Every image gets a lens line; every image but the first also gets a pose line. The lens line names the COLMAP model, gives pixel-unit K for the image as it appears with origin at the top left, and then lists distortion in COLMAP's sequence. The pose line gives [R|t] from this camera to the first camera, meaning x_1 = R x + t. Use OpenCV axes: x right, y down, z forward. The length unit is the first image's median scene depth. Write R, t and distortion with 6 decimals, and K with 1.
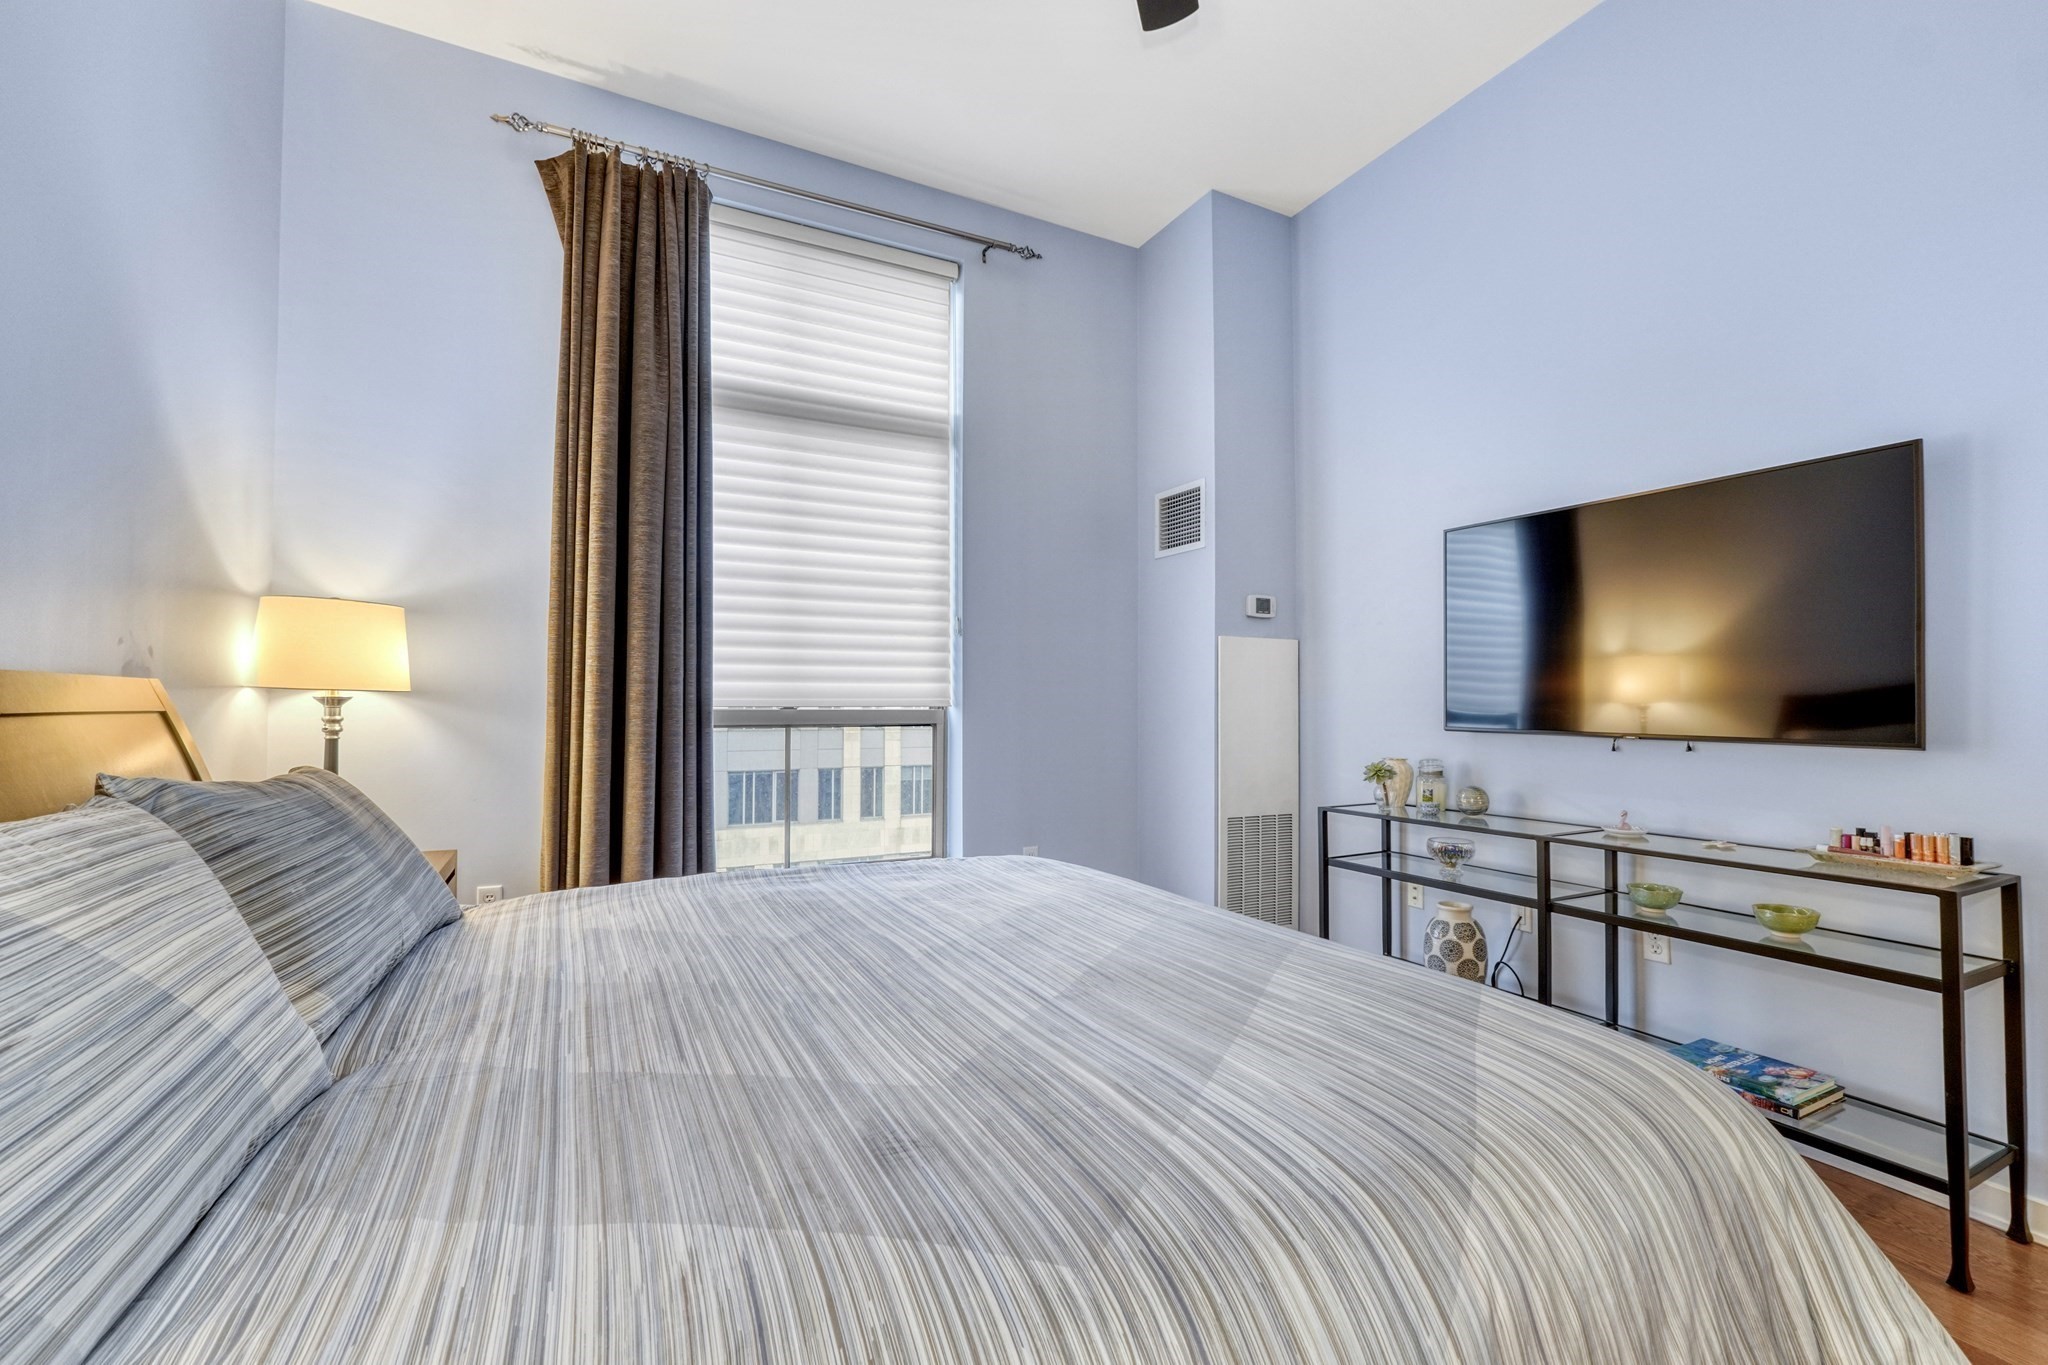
lens RADIAL K [[881.3, 0, 1026.0], [0, 881.3, 687.9], [0, 0, 1]] dist [-0.012836, 0.004349]
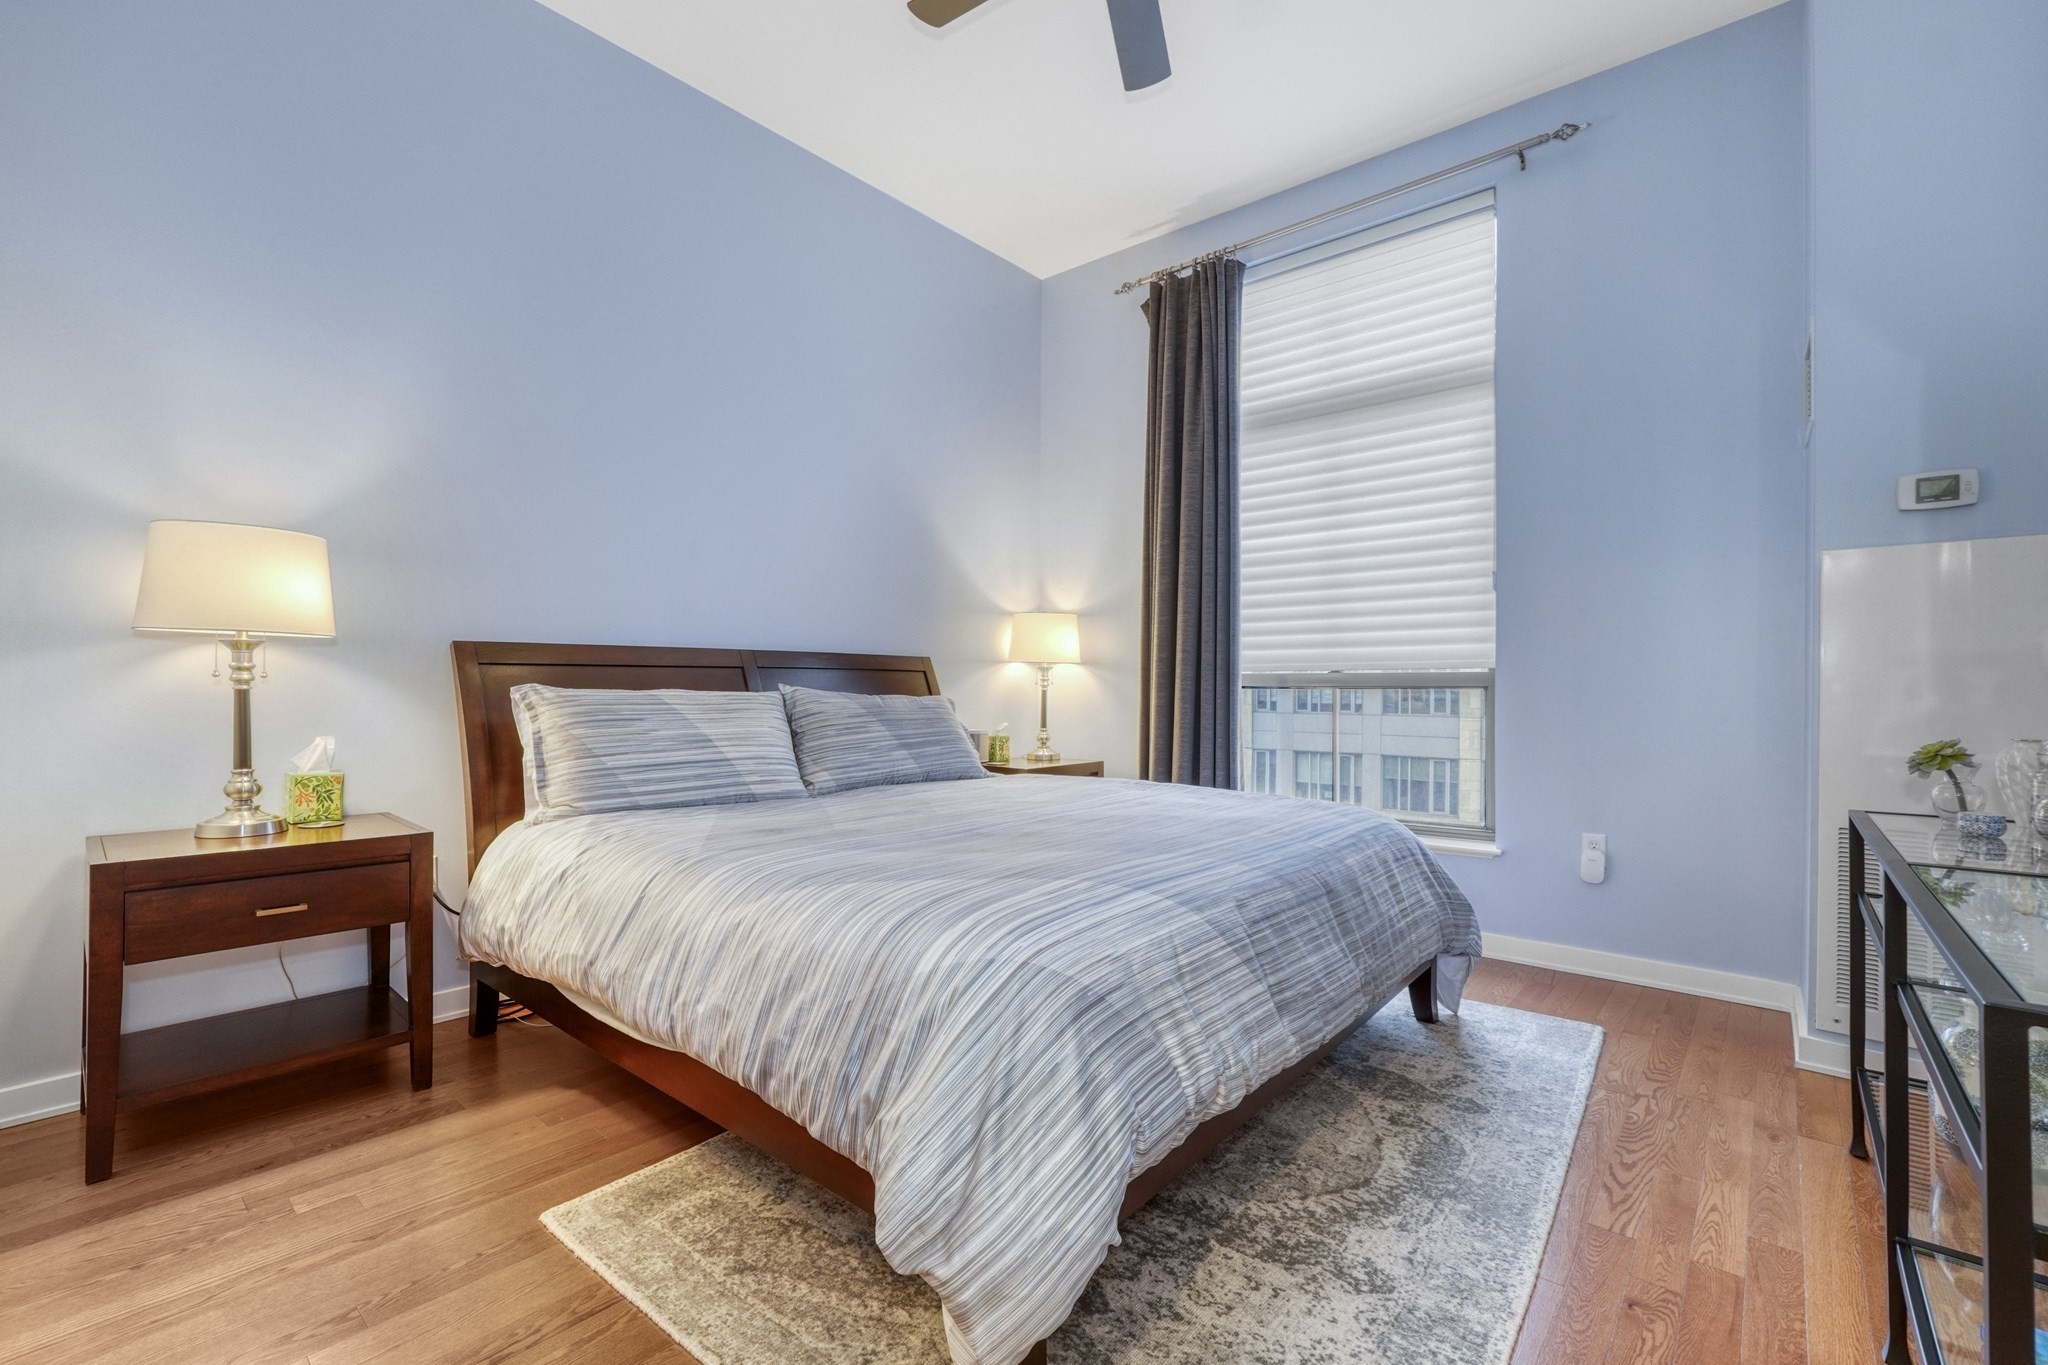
lens RADIAL K [[881.3, 0, 1027.4], [0, 881.3, 684.7], [0, 0, 1]] dist [-0.012836, 0.004349]
pose [[0.380041, -0.008855, -0.924927, 0.694956], [0.008720, 0.999944, -0.005990, 0.046100], [0.924928, -0.005789, 0.380097, 0.234183]]
